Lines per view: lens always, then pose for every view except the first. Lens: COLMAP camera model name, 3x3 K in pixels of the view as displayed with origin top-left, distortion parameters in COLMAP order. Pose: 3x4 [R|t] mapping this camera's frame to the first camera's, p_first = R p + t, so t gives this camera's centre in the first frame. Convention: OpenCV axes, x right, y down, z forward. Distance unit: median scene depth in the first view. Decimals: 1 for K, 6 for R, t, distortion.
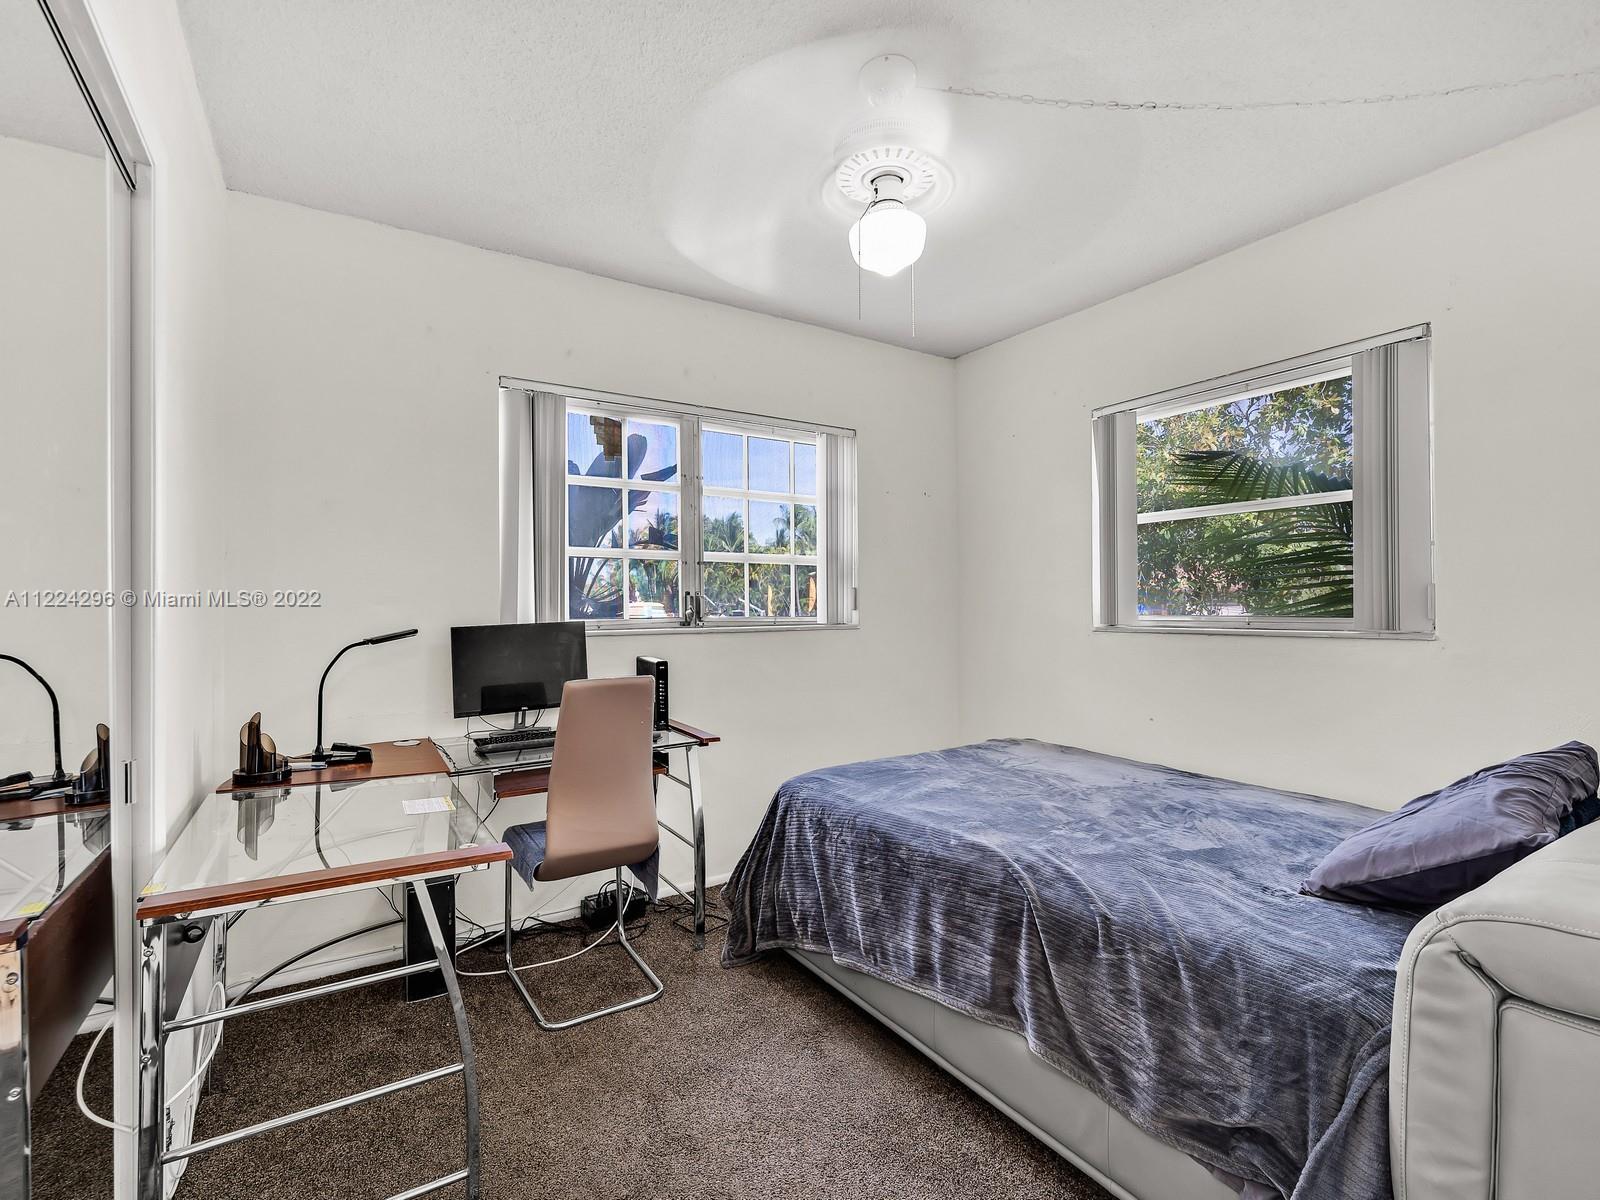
lens RADIAL K [[726.8, 0, 798.7], [0, 726.8, 604.3], [0, 0, 1]] dist [-0.005411, -0.000115]
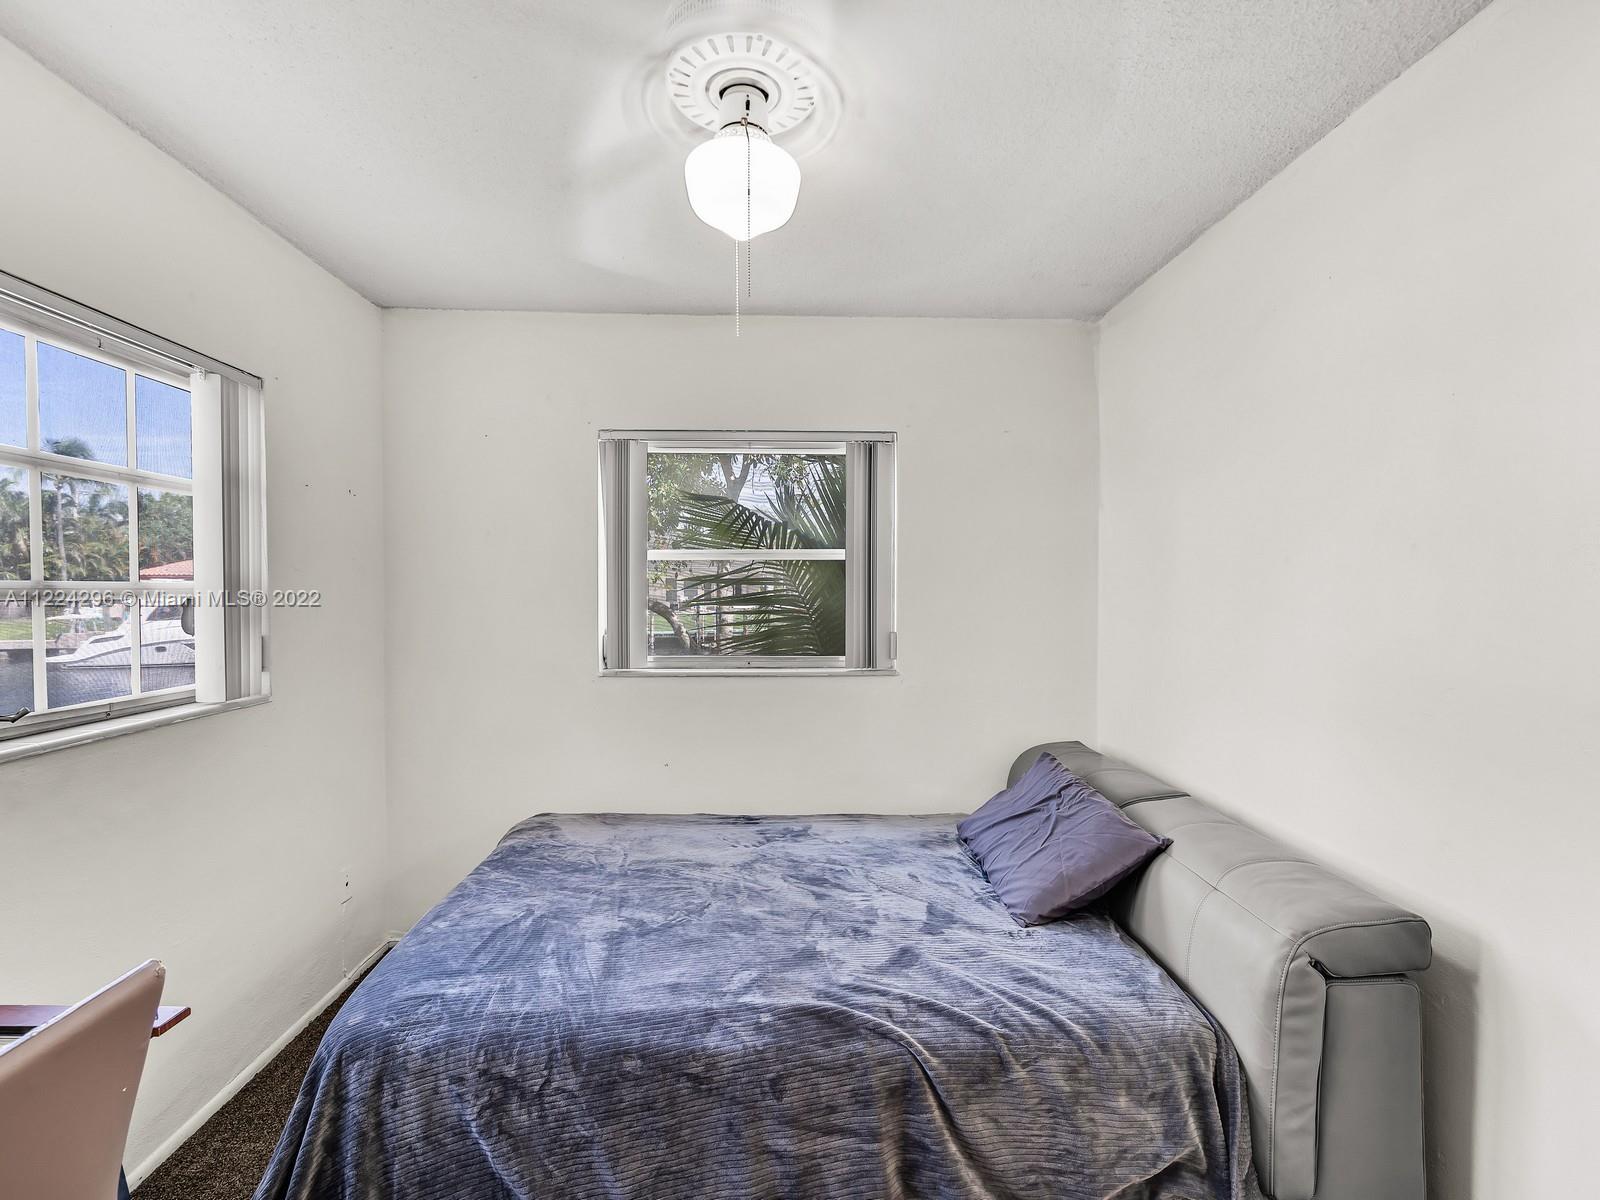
lens RADIAL K [[726.8, 0, 799.5], [0, 726.8, 602.8], [0, 0, 1]] dist [-0.005411, -0.000115]
pose [[0.519932, -0.006318, 0.854184, -0.355335], [-0.004824, 0.999935, 0.010333, -0.098863], [-0.854194, -0.009493, 0.519868, 0.494852]]
